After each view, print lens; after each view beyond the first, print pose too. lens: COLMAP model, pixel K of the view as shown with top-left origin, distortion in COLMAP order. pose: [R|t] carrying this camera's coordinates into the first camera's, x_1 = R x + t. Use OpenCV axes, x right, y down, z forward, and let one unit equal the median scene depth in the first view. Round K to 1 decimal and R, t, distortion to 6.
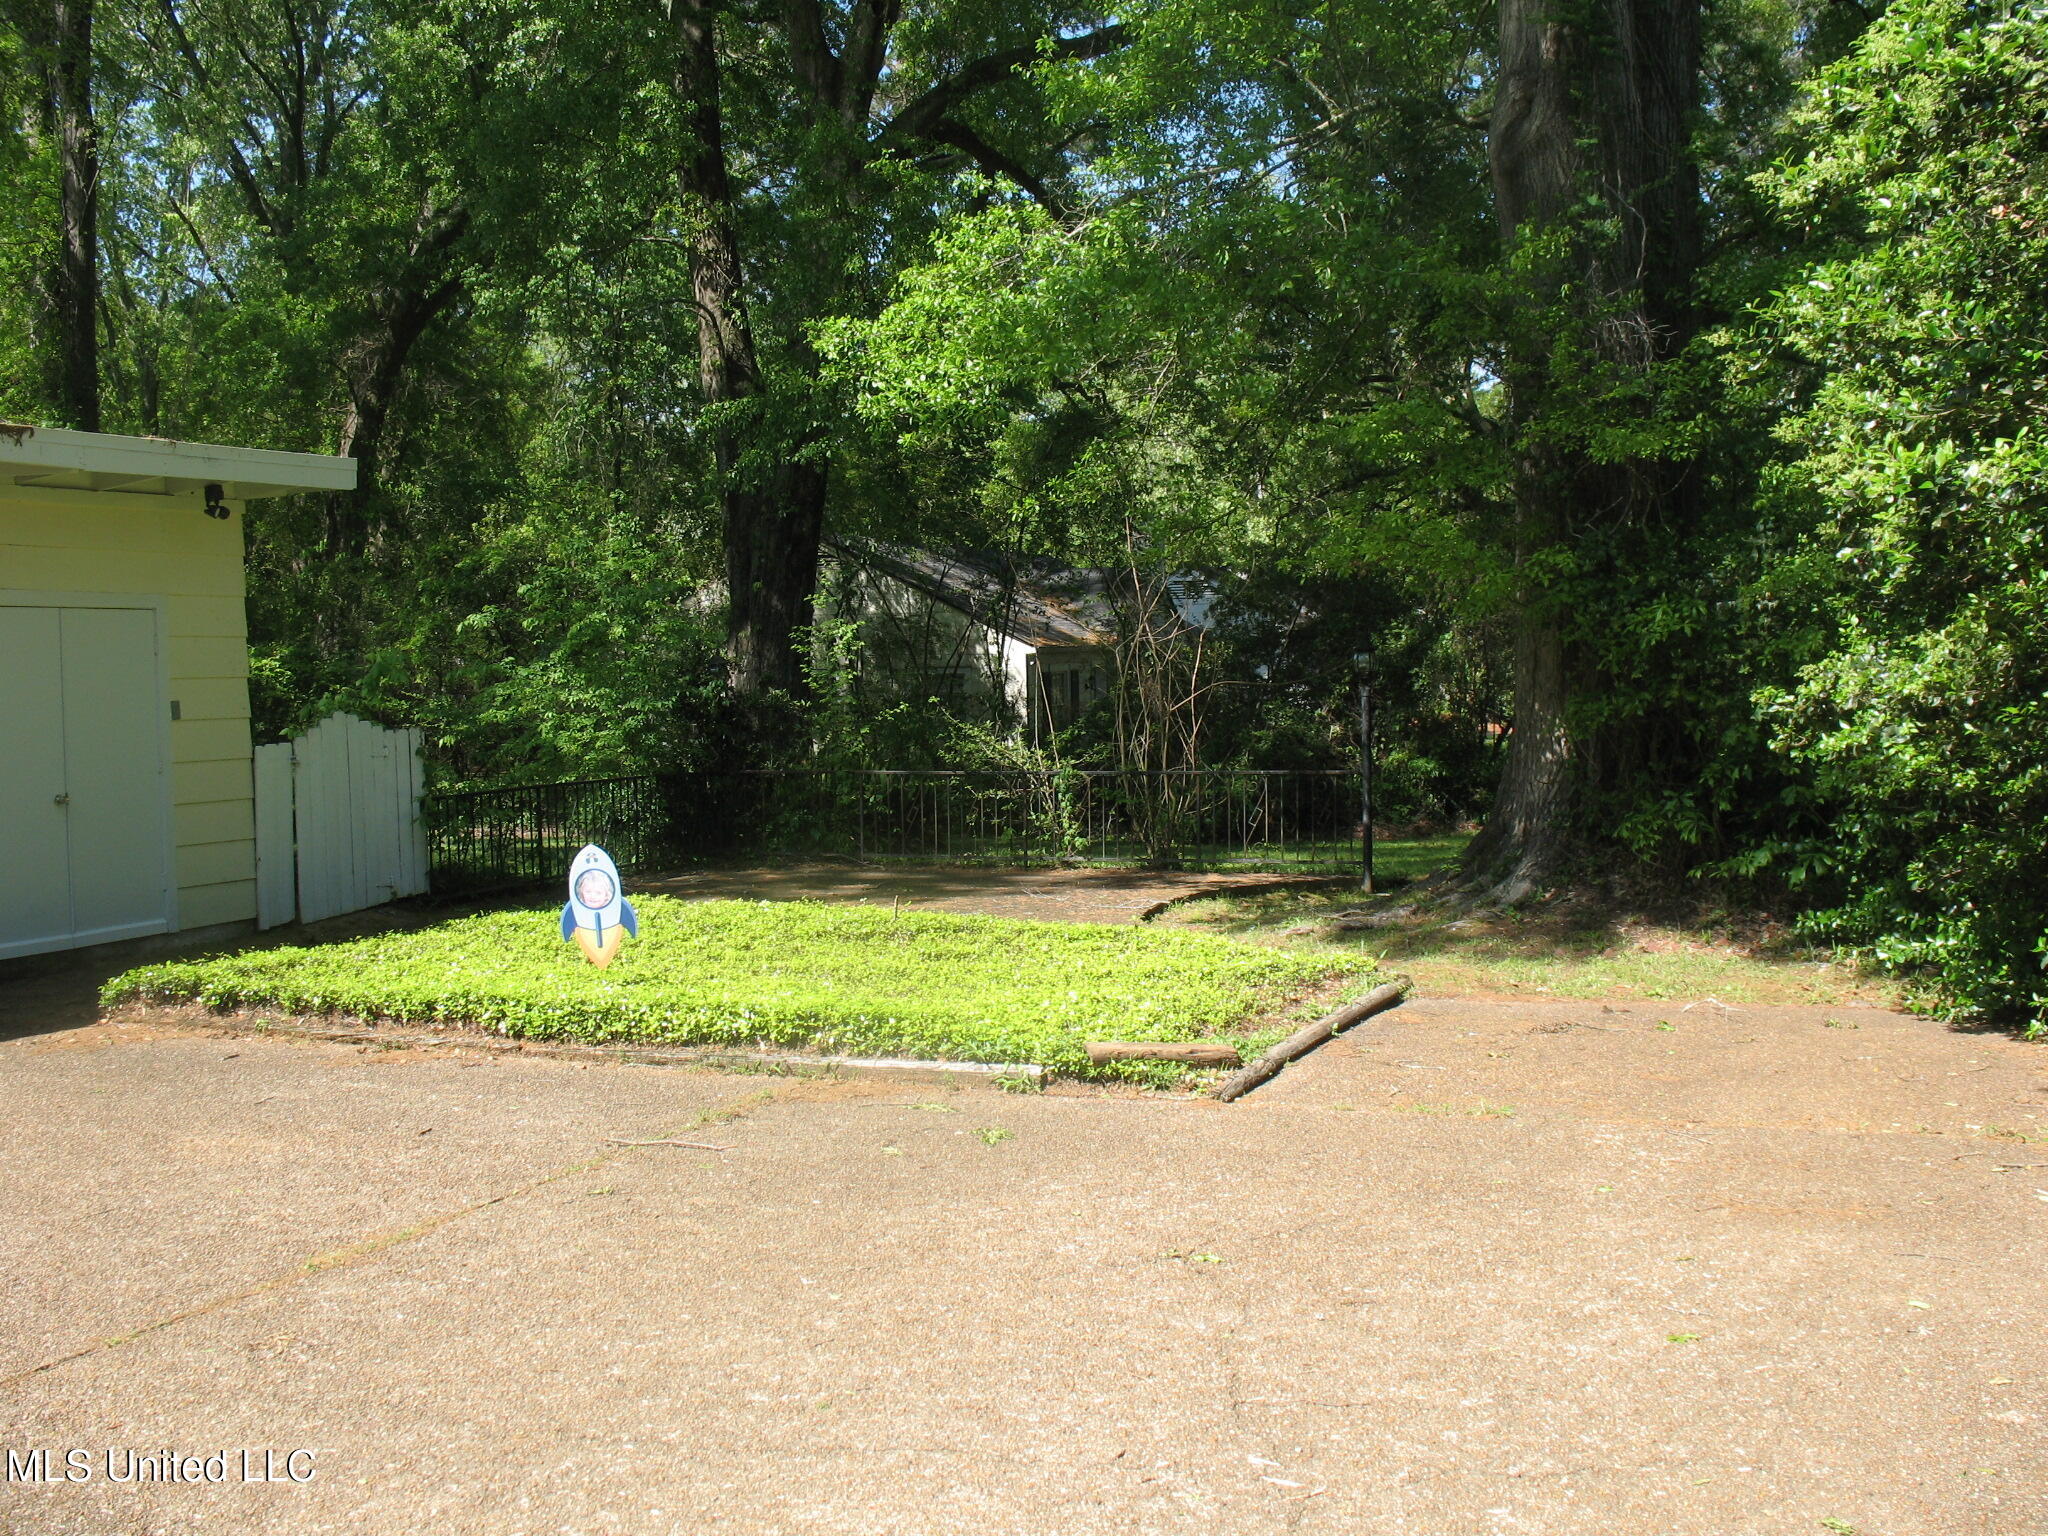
lens RADIAL K [[2071.7, 0, 1024.0], [0, 2071.7, 768.0], [0, 0, 1]] dist [-0.165721, 0.154510]
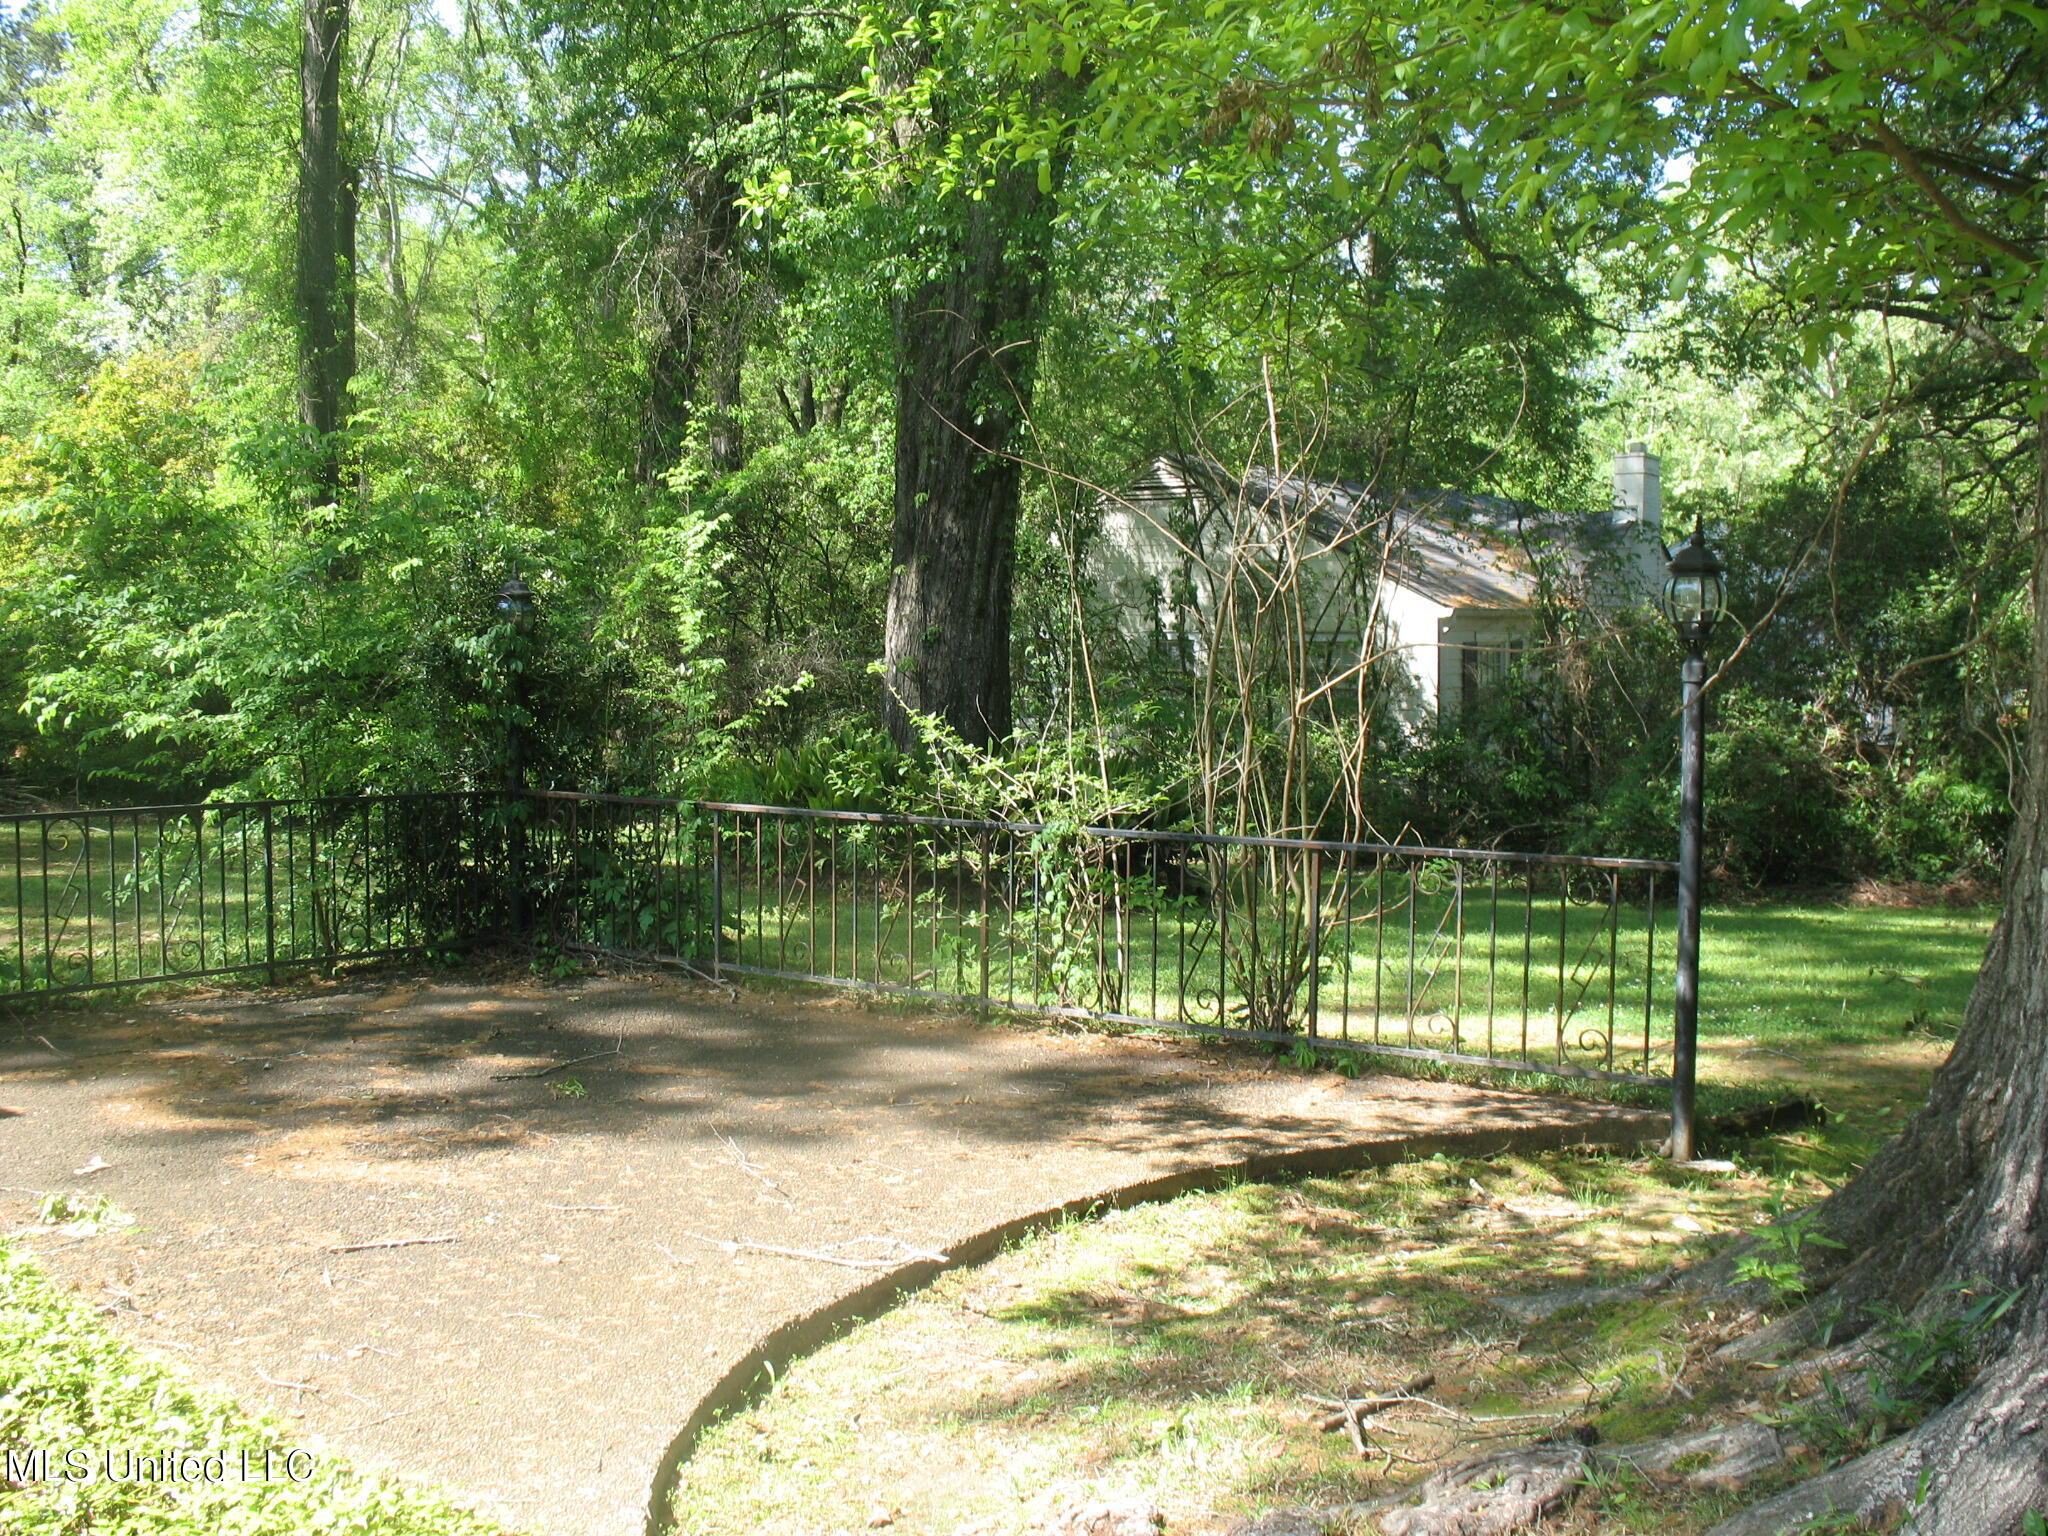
lens RADIAL K [[2071.7, 0, 1024.0], [0, 2071.7, 768.0], [0, 0, 1]] dist [-0.165721, 0.154510]
pose [[0.961327, 0.036179, -0.273024, 0.079839], [-0.032521, 0.999310, 0.017914, -0.011231], [0.273484, -0.008342, 0.961840, 0.307822]]
